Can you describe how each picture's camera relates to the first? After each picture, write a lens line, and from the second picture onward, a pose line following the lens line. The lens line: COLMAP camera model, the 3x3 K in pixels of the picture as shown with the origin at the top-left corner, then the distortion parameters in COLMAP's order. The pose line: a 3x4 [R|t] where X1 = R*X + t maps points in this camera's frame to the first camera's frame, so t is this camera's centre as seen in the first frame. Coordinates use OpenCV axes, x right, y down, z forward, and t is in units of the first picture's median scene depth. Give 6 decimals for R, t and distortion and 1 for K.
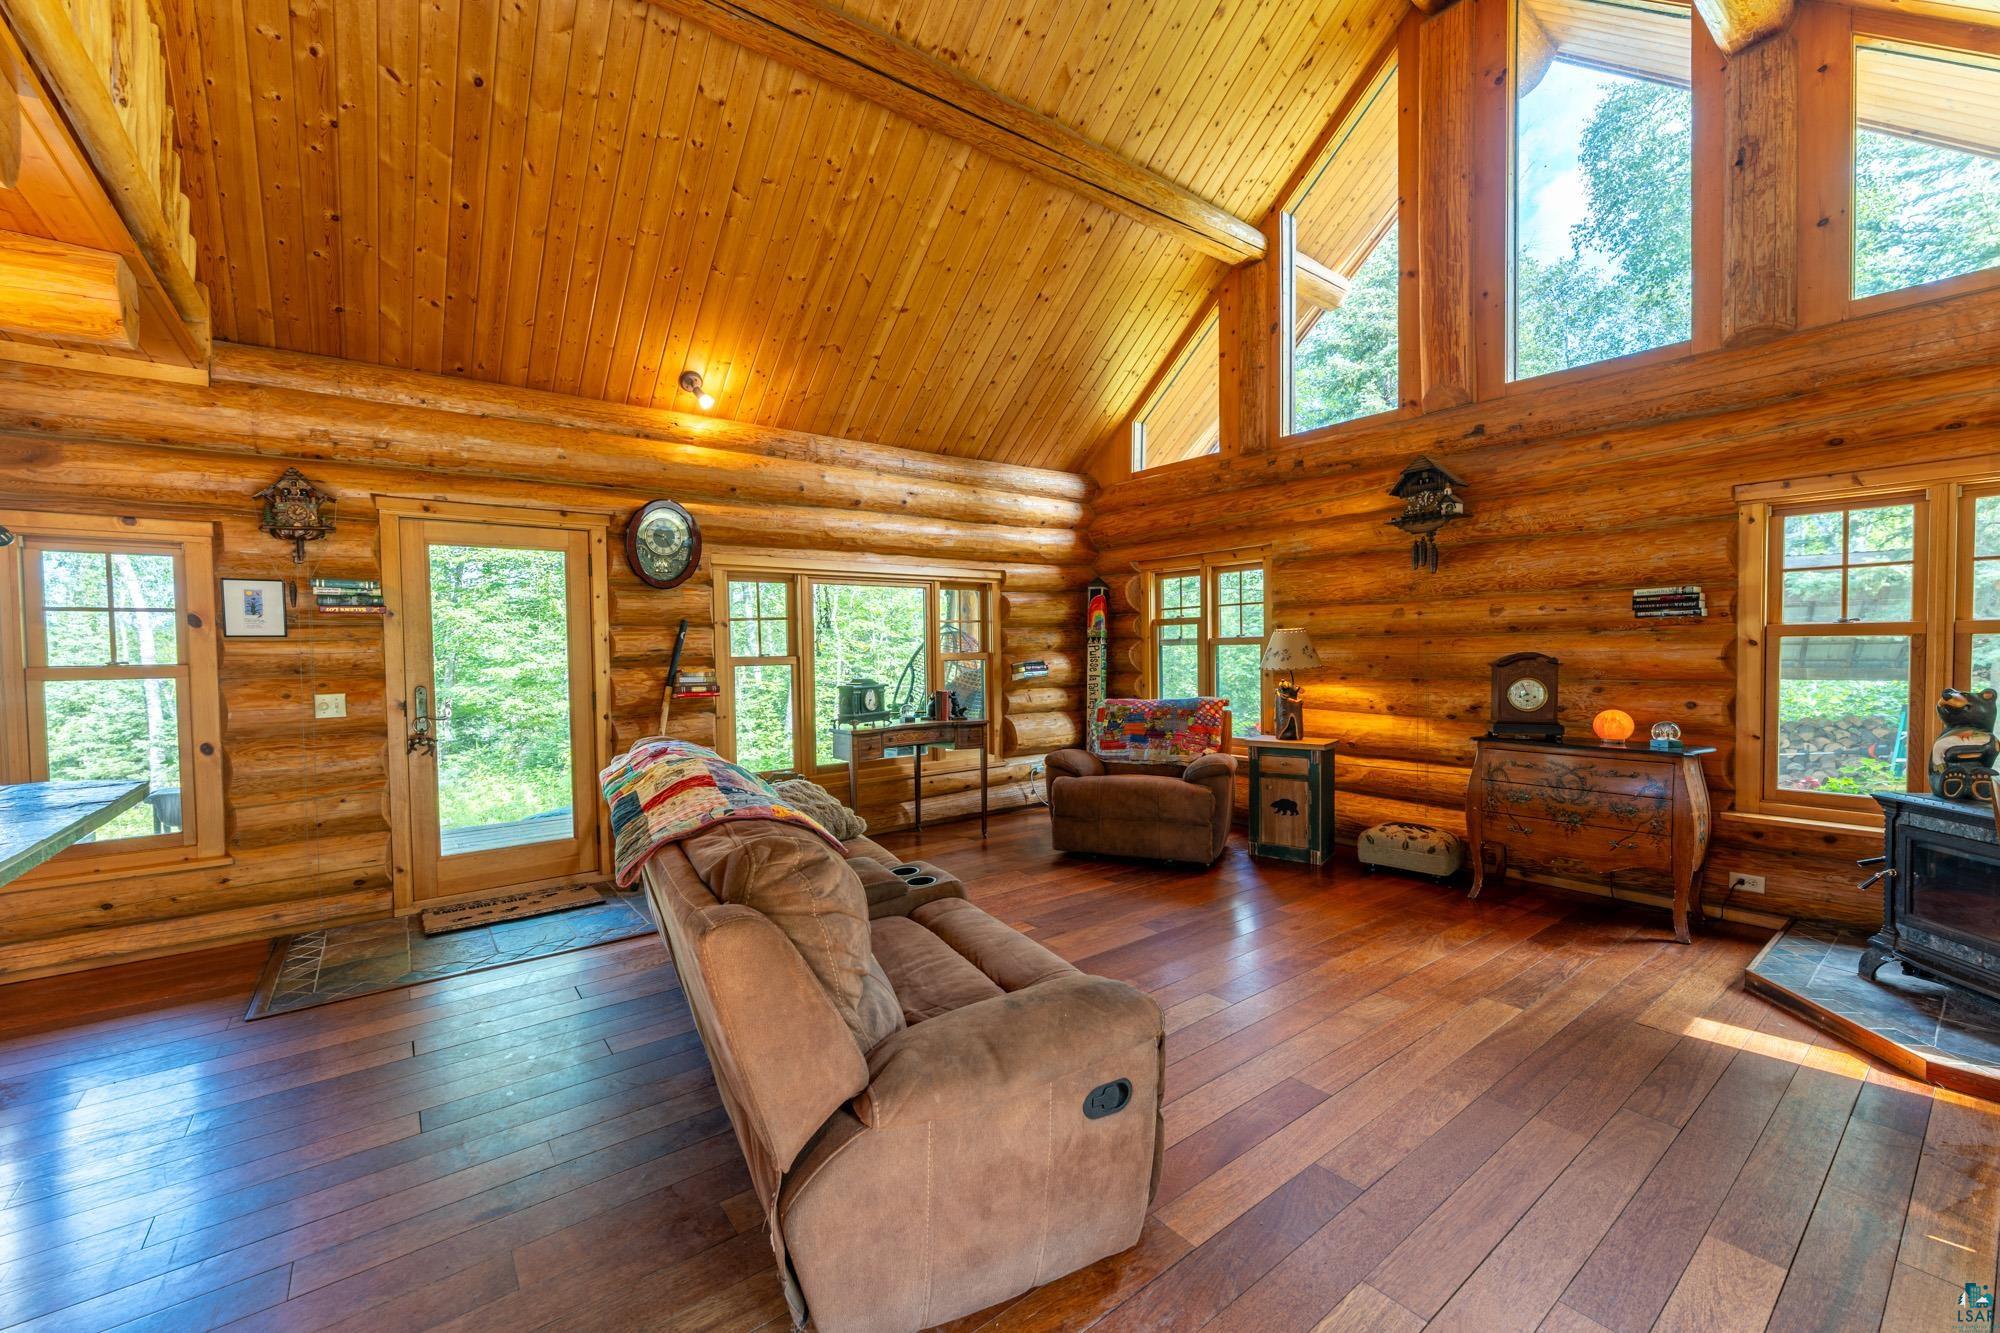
lens RADIAL K [[792.7, 0, 991.6], [0, 792.7, 671.7], [0, 0, 1]] dist [-0.000177, -0.000162]
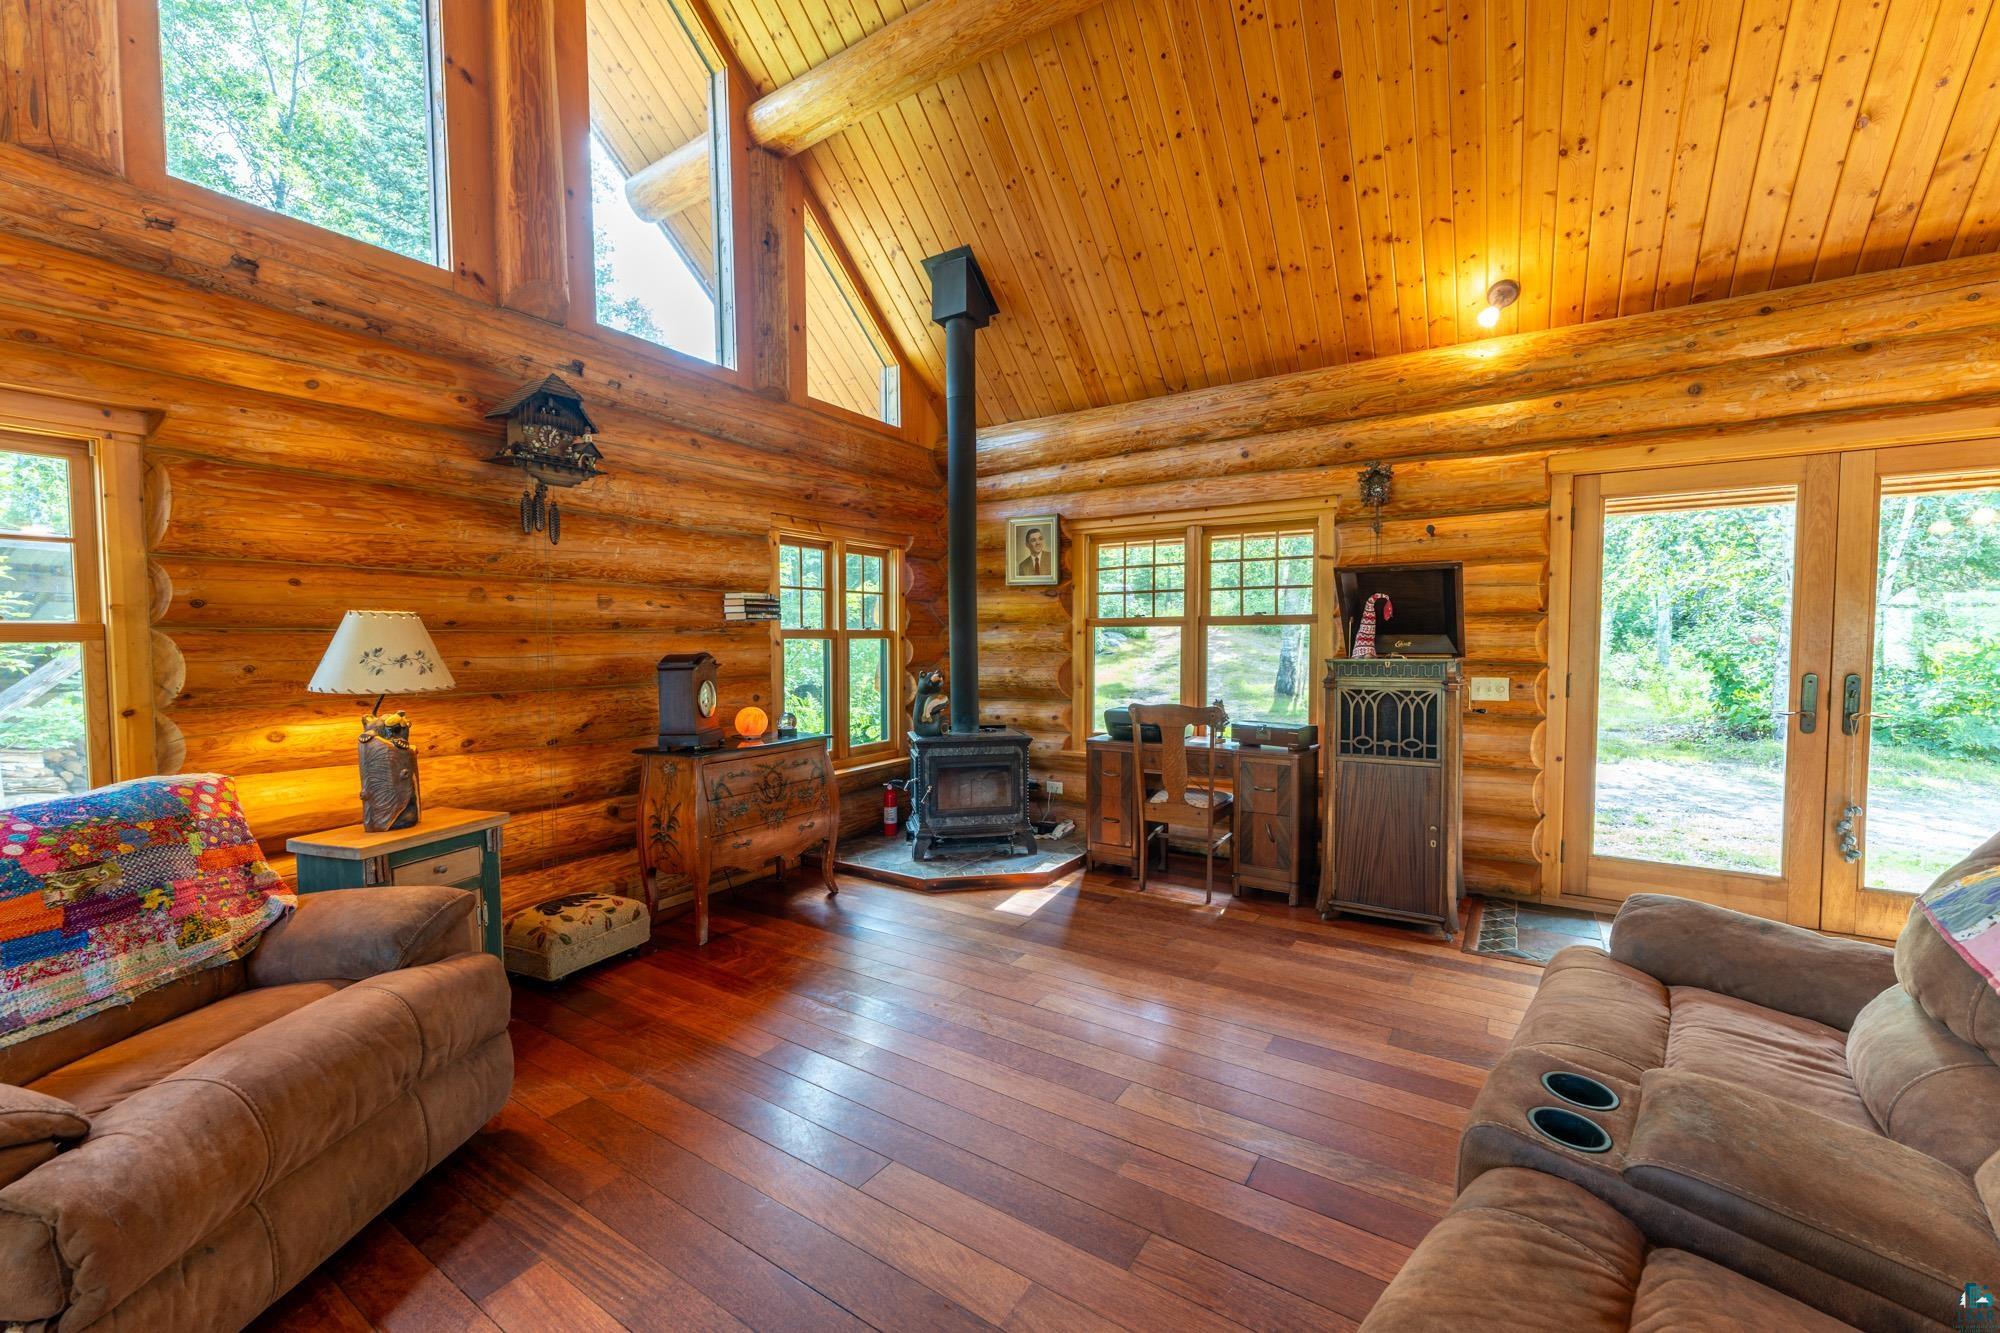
lens RADIAL K [[798.5, 0, 992.5], [0, 798.5, 672.1], [0, 0, 1]] dist [0.000105, -0.000252]
pose [[-0.322173, -0.025692, 0.946332, -0.249430], [0.035373, 0.998607, 0.039154, -0.022369], [-0.946020, 0.046089, -0.320816, 0.837147]]
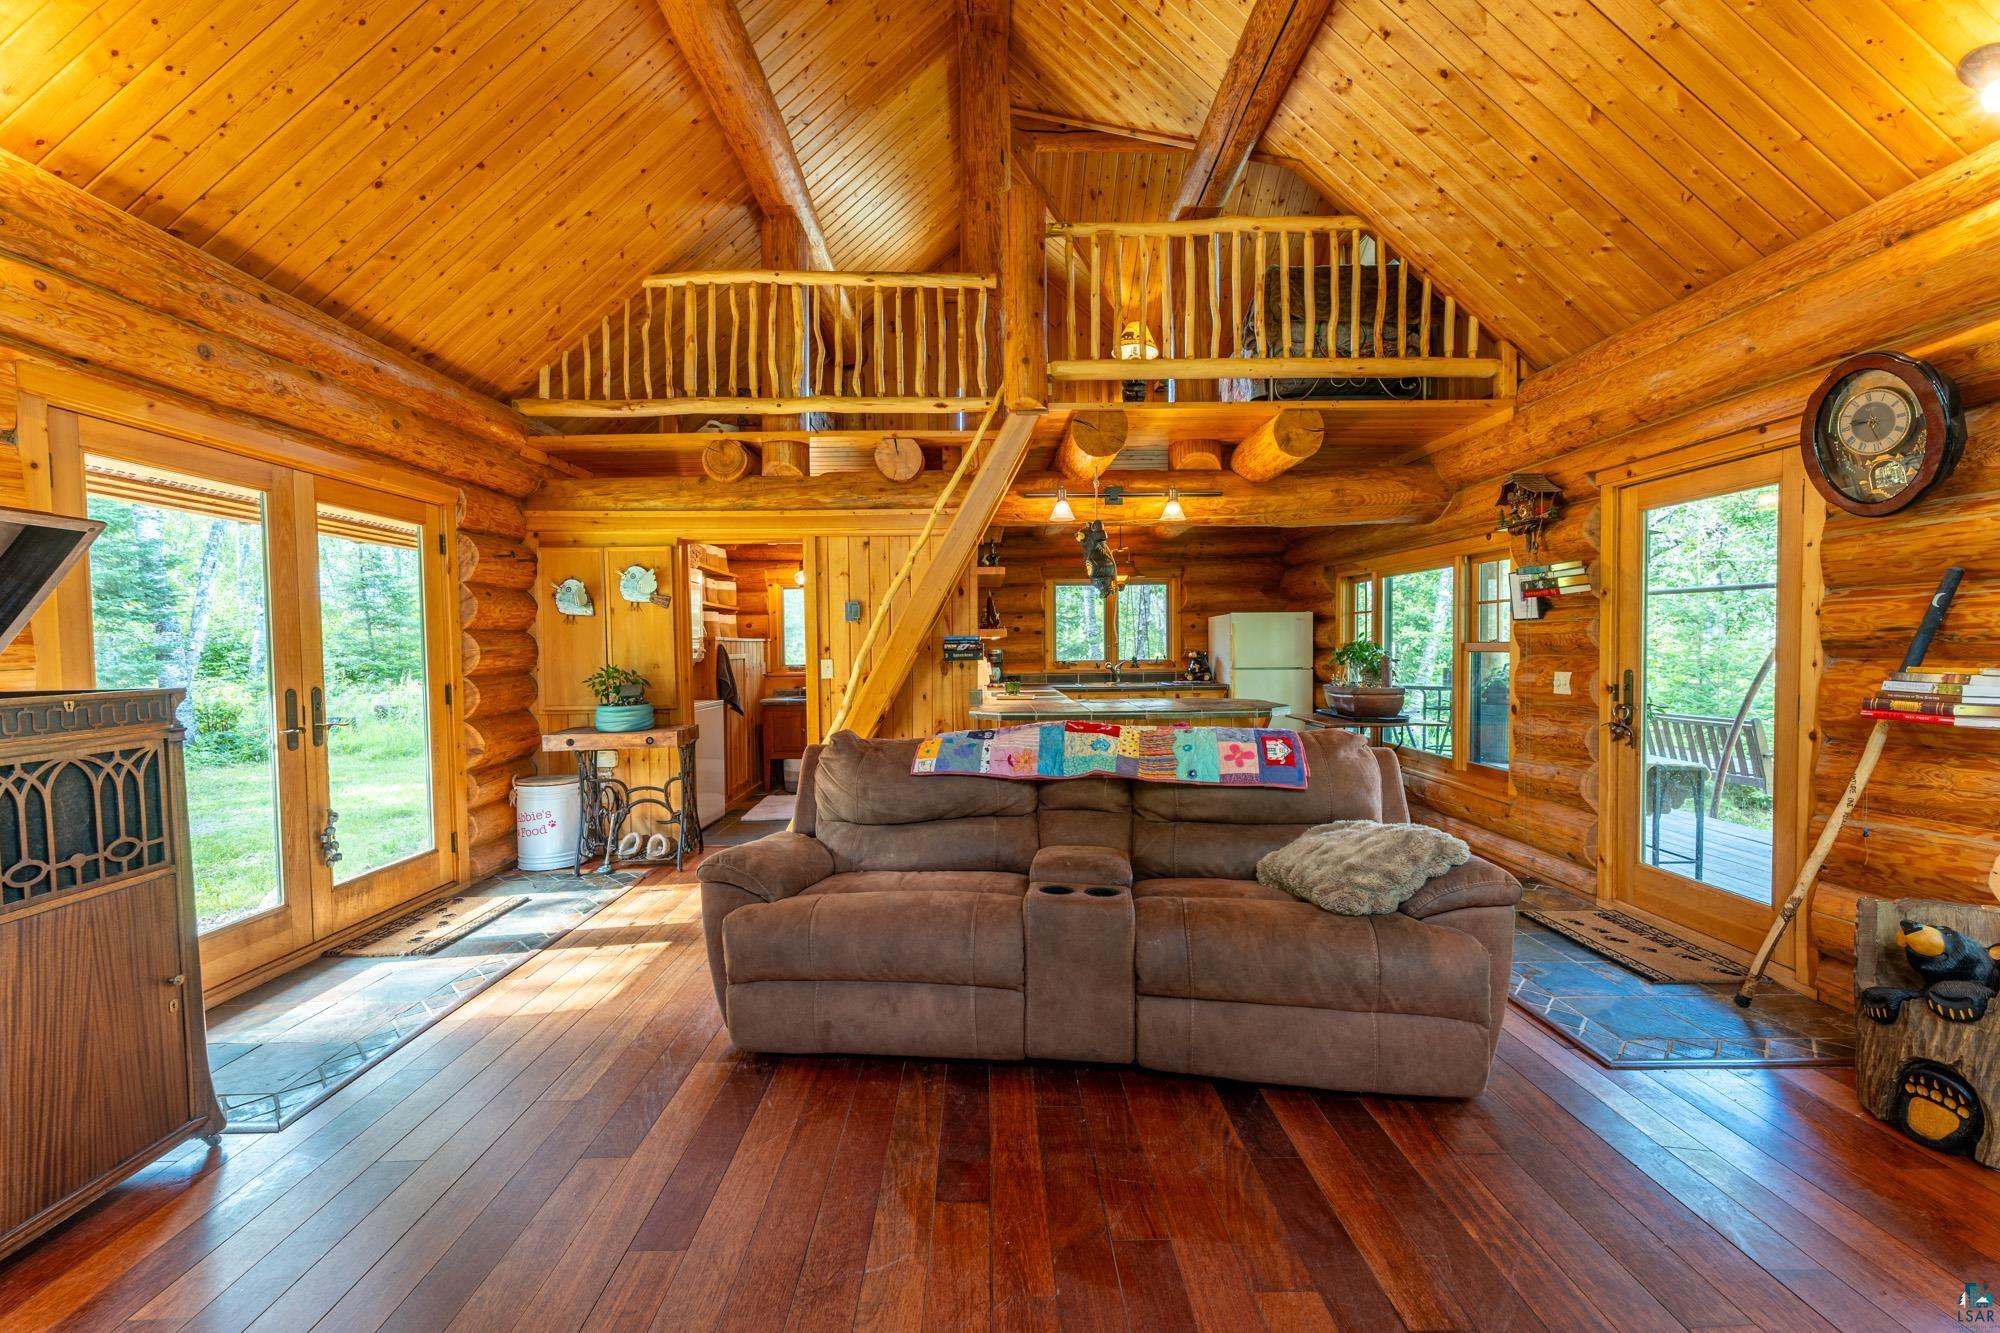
lens RADIAL K [[792.7, 0, 991.6], [0, 792.7, 671.7], [0, 0, 1]] dist [-0.000177, -0.000162]
pose [[-0.598345, 0.048345, -0.799779, 0.384307], [-0.004316, 0.997969, 0.063554, -0.029294], [0.801227, 0.041479, -0.596921, 0.822129]]
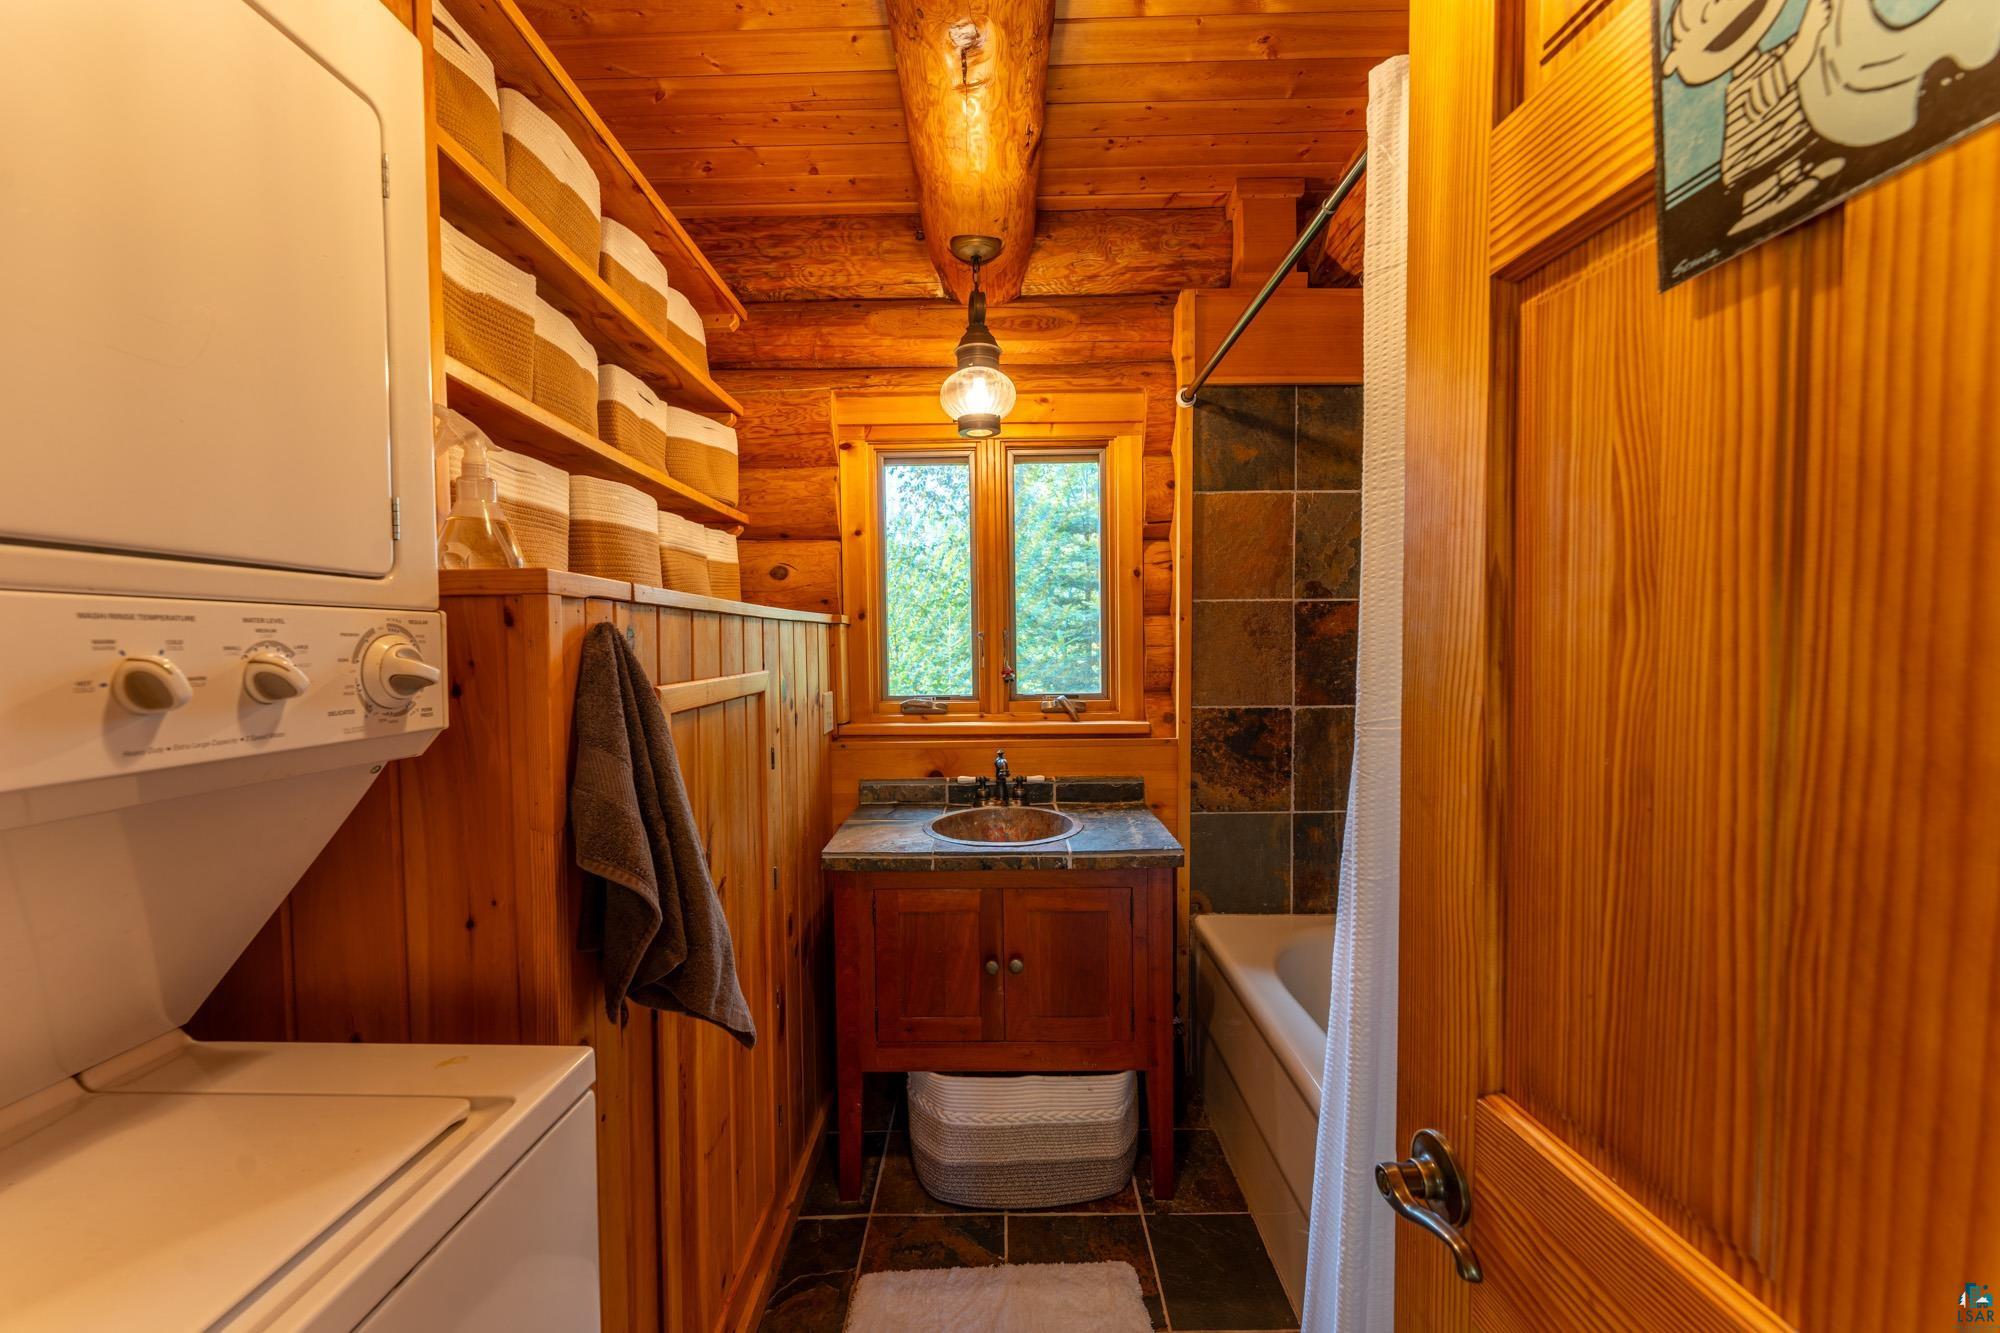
lens RADIAL K [[792.7, 0, 991.6], [0, 792.7, 671.7], [0, 0, 1]] dist [-0.000177, -0.000162]
pose [[-0.619713, 0.050293, -0.783215, -0.310181], [-0.003545, 0.997755, 0.066874, 0.010624], [0.784820, 0.044219, -0.618144, -0.132569]]
